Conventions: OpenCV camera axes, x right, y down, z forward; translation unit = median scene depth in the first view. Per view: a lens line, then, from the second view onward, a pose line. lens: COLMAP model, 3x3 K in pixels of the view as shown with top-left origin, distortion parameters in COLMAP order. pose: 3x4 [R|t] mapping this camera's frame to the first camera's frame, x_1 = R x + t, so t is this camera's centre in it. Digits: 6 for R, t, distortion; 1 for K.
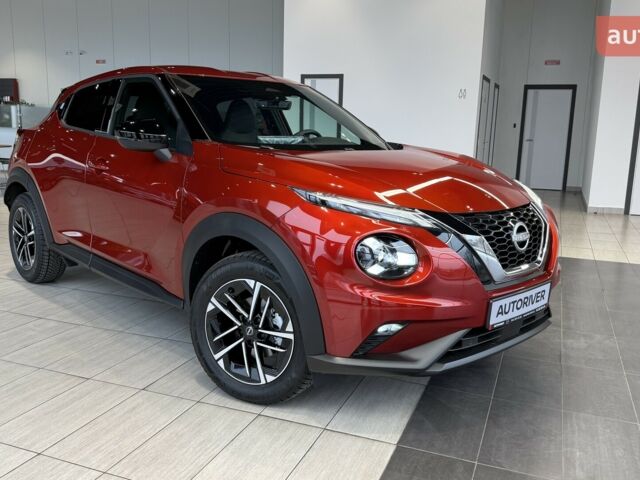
lens RADIAL K [[595.8, 0, 314.4], [0, 595.8, 238.4], [0, 0, 1]] dist [0.016151, 0.000000]
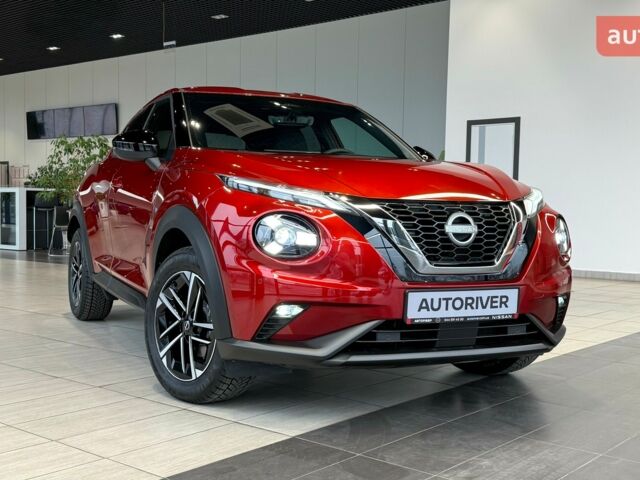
lens RADIAL K [[786.0, 0, 309.3], [0, 786.0, 238.6], [0, 0, 1]] dist [0.063289, 0.000000]
pose [[0.950563, 0.003549, -0.310512, 0.485468], [-0.049056, 0.989095, -0.138870, 0.183878], [0.306633, 0.147237, 0.940371, -0.184876]]
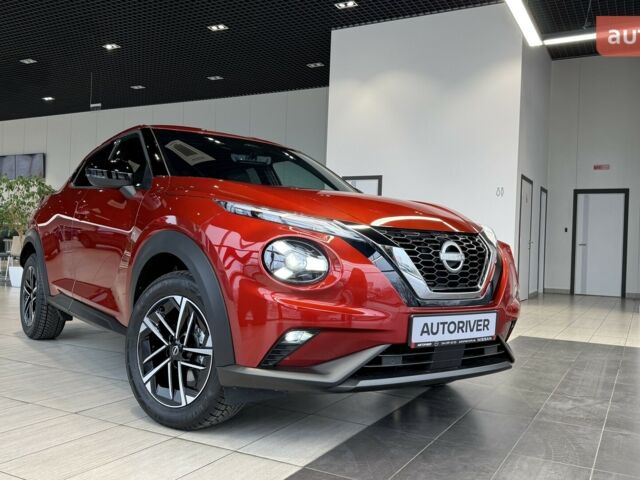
lens RADIAL K [[595.8, 0, 310.6], [0, 595.8, 233.5], [0, 0, 1]] dist [0.016151, 0.000000]
pose [[0.992626, 0.007033, -0.121010, 0.229092], [-0.031645, 0.978730, -0.202698, 0.158983], [0.117011, 0.205033, 0.971736, 0.028643]]
